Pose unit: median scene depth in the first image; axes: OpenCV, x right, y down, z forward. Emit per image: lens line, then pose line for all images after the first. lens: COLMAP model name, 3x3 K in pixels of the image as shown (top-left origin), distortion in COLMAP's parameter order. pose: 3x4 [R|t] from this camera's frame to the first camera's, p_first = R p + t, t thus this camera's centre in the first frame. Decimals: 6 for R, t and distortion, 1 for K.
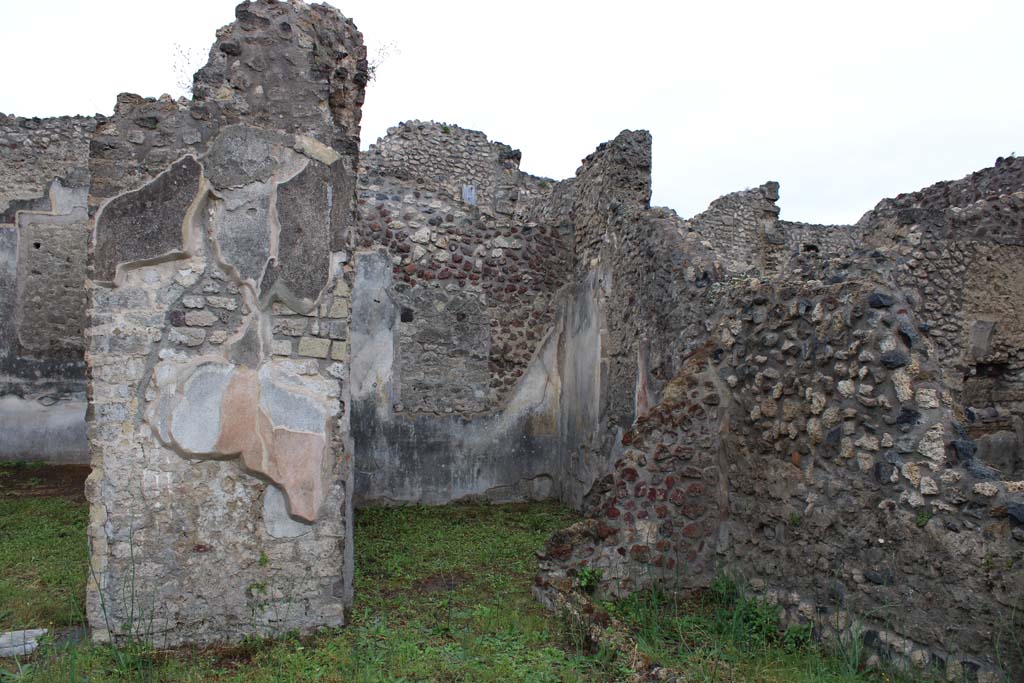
lens RADIAL K [[847.3, 0, 506.5], [0, 847.3, 341.4], [0, 0, 1]] dist [-0.154571, 0.109463]
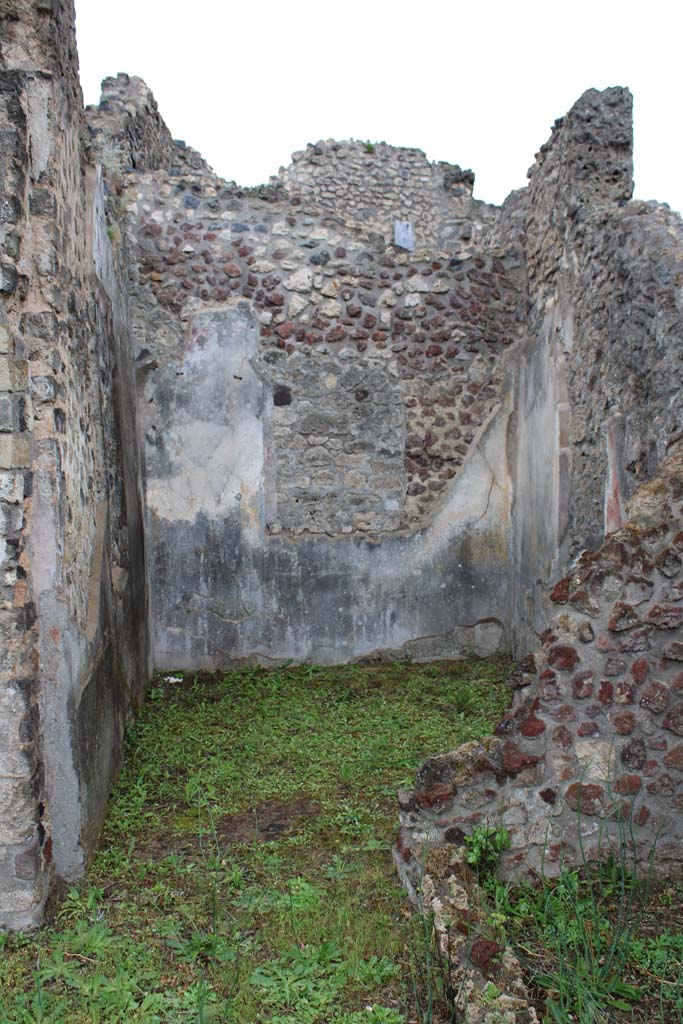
lens RADIAL K [[964.1, 0, 335.5], [0, 964.1, 507.7], [0, 0, 1]] dist [-0.113147, 0.000000]
pose [[0.982285, -0.022823, -0.185997, 0.070940], [0.036543, 0.996830, 0.070673, 0.006505], [0.183794, -0.076218, 0.980005, 0.220594]]
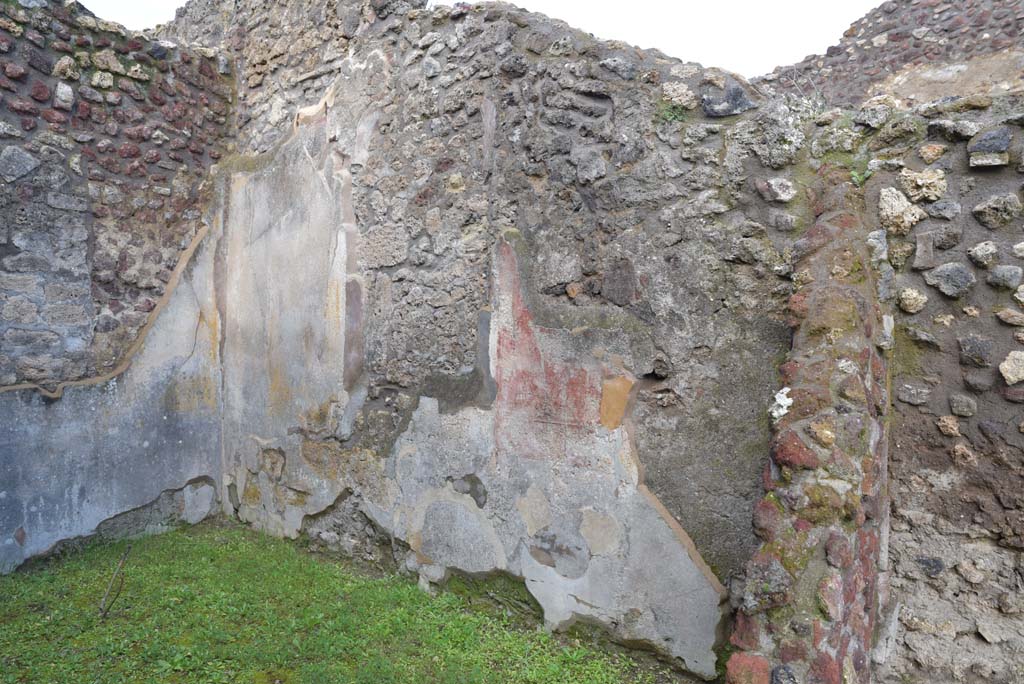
lens RADIAL K [[699.5, 0, 508.3], [0, 699.5, 350.8], [0, 0, 1]] dist [-0.130143, 0.090344]
pose [[0.775375, -0.038791, 0.630309, -0.088273], [-0.013645, 0.996849, 0.078134, 0.030042], [-0.631354, -0.069184, 0.772403, 0.519564]]
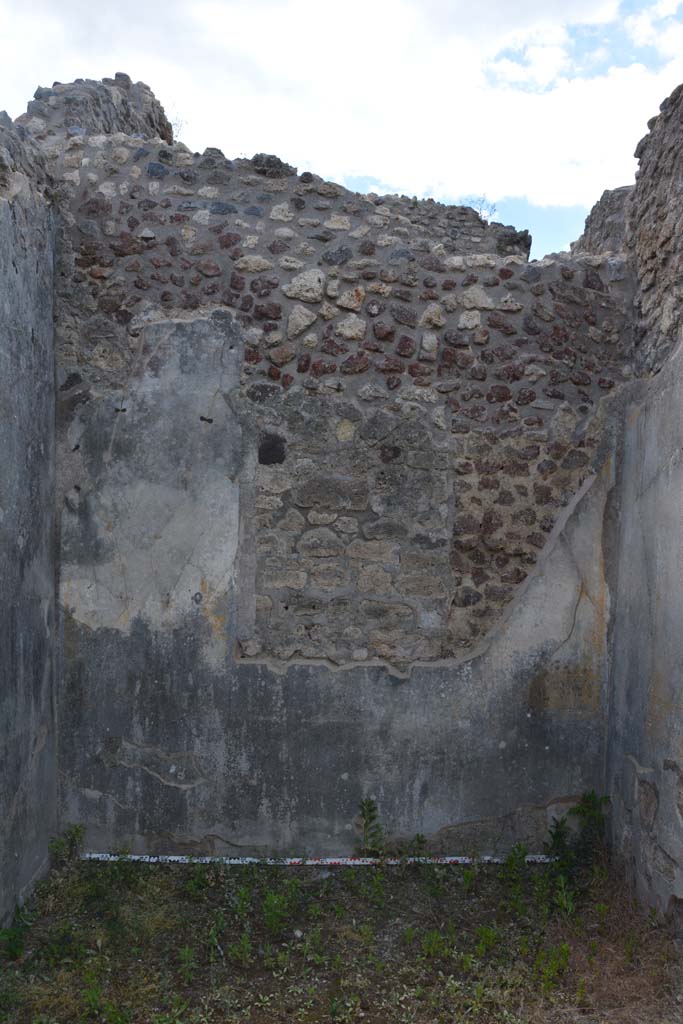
lens RADIAL K [[796.5, 0, 341.1], [0, 796.5, 512.0], [0, 0, 1]] dist [-0.162942, 0.115485]
pose [[0.972249, -0.000877, -0.233949, 0.022534], [-0.004503, 0.999738, -0.022463, 0.013296], [0.233907, 0.022893, 0.971989, 0.579713]]
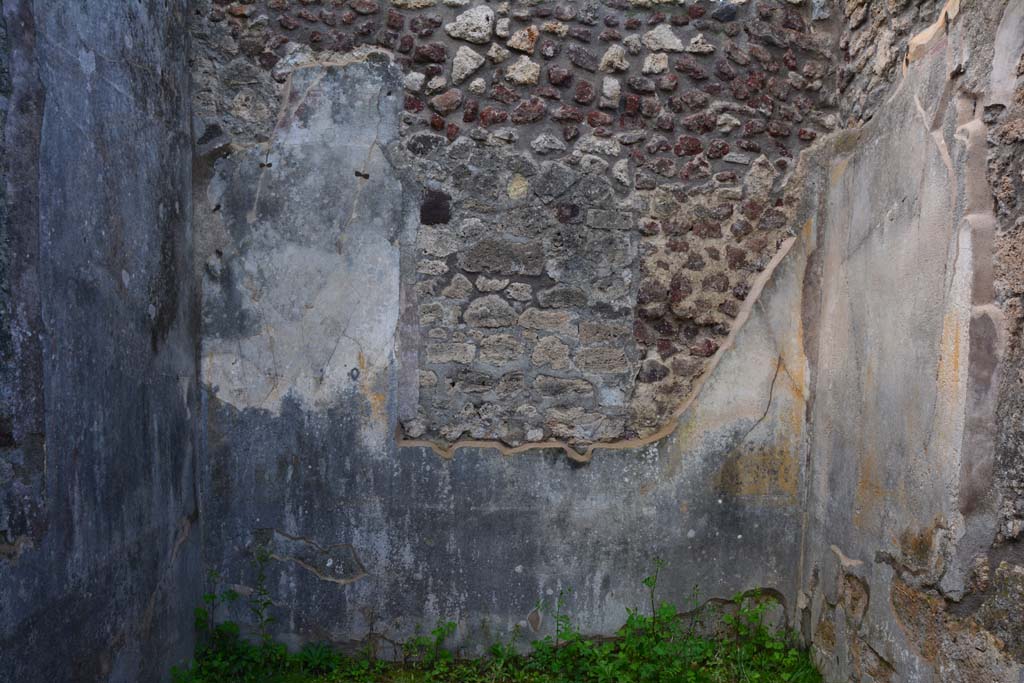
lens RADIAL K [[796.5, 0, 509.4], [0, 796.5, 348.8], [0, 0, 1]] dist [-0.162942, 0.115485]
pose [[0.972926, 0.009949, -0.230904, 0.009194], [0.000124, 0.999050, 0.043570, 0.021518], [0.231119, -0.042419, 0.972000, 0.621858]]
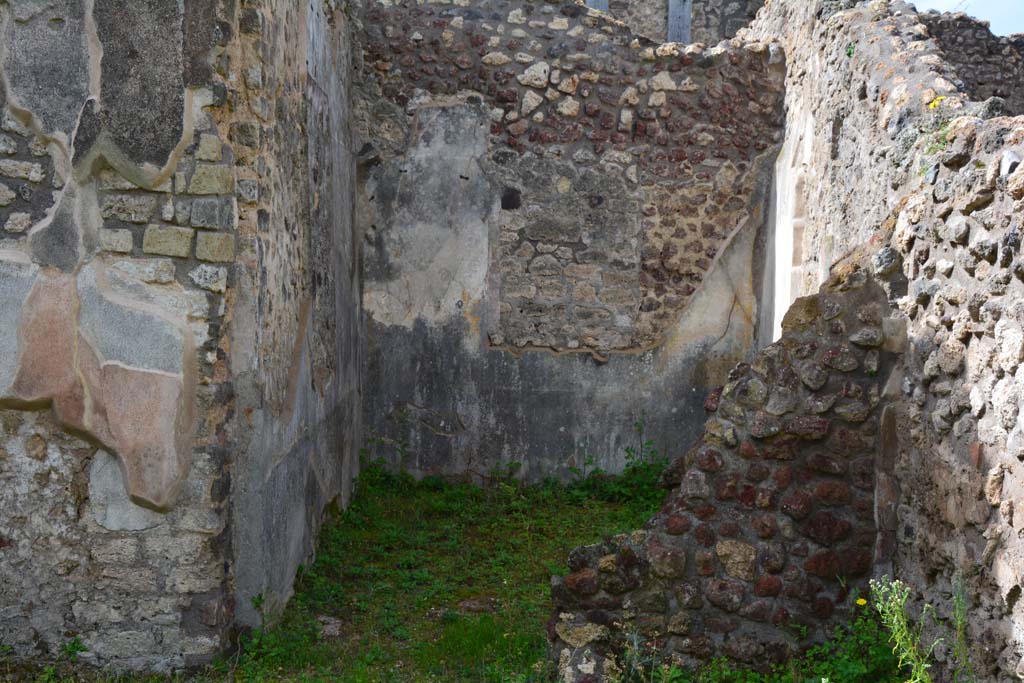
lens RADIAL K [[1209.0, 0, 510.6], [0, 1209.0, 346.0], [0, 0, 1]] dist [0.071101, 0.000000]
pose [[0.958943, 0.028043, -0.282210, 0.150315], [-0.004743, 0.996546, 0.082908, 0.004830], [0.283560, -0.078166, 0.955763, 0.090947]]
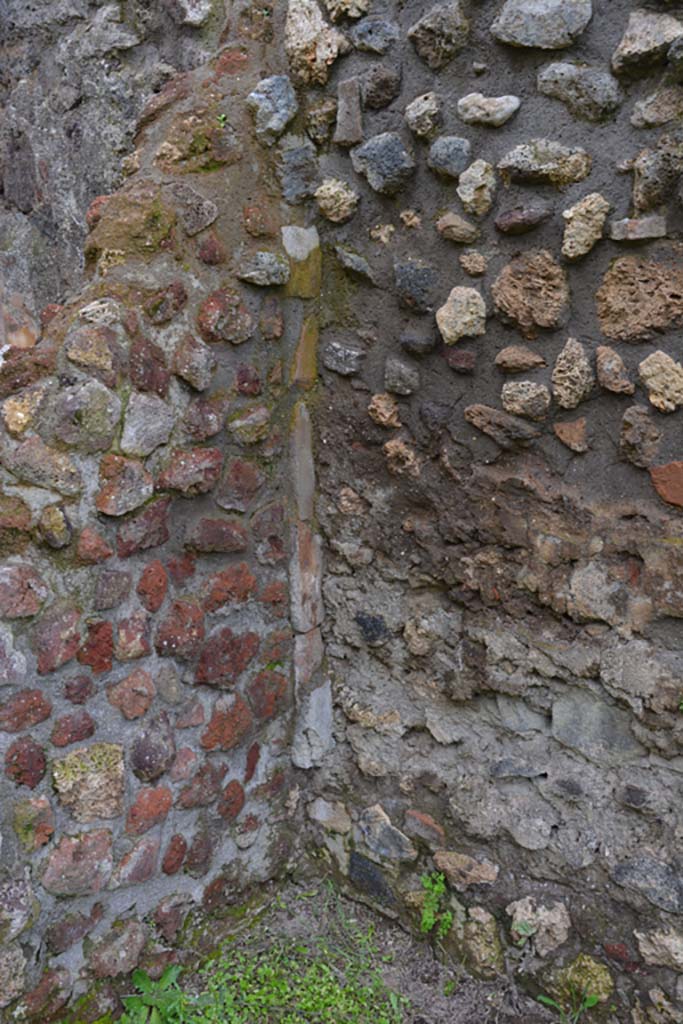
lens RADIAL K [[1116.8, 0, 346.5], [0, 1116.8, 519.8], [0, 0, 1]] dist [0.048741, 0.000000]
pose [[0.816047, -0.156455, 0.556408, 0.028539], [-0.007424, 0.959750, 0.280758, 0.027284], [-0.577938, -0.233242, 0.782039, 0.415116]]
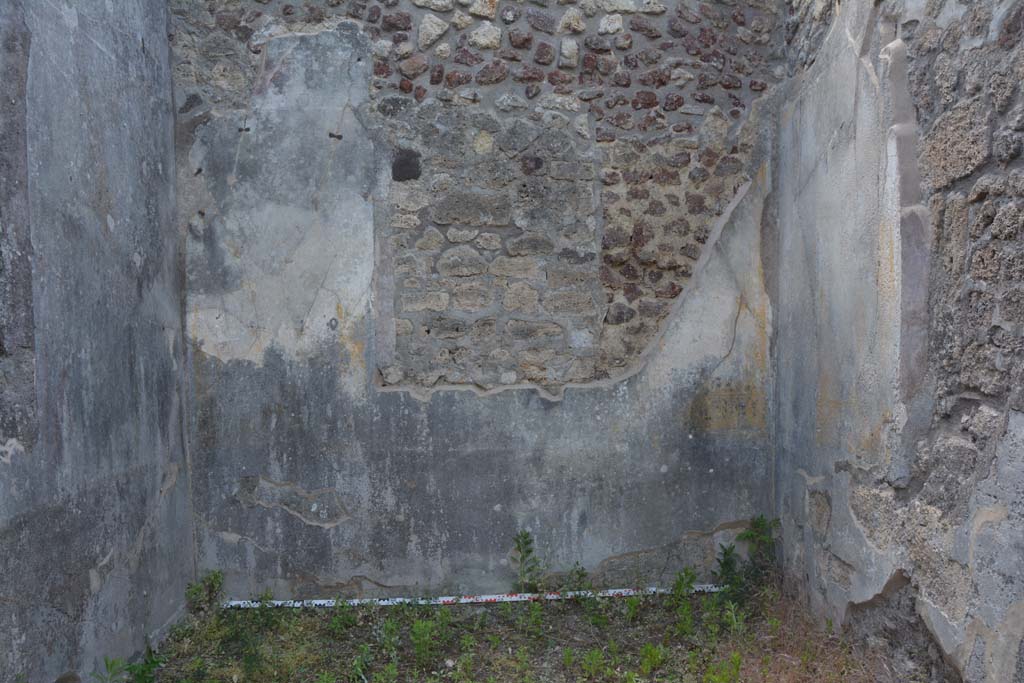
lens RADIAL K [[796.5, 0, 511.8], [0, 796.5, 342.0], [0, 0, 1]] dist [-0.162942, 0.115485]
pose [[0.973754, -0.032984, -0.225202, 0.025648], [0.037063, 0.999216, 0.013908, 0.057451], [0.224567, -0.021889, 0.974213, 0.607094]]
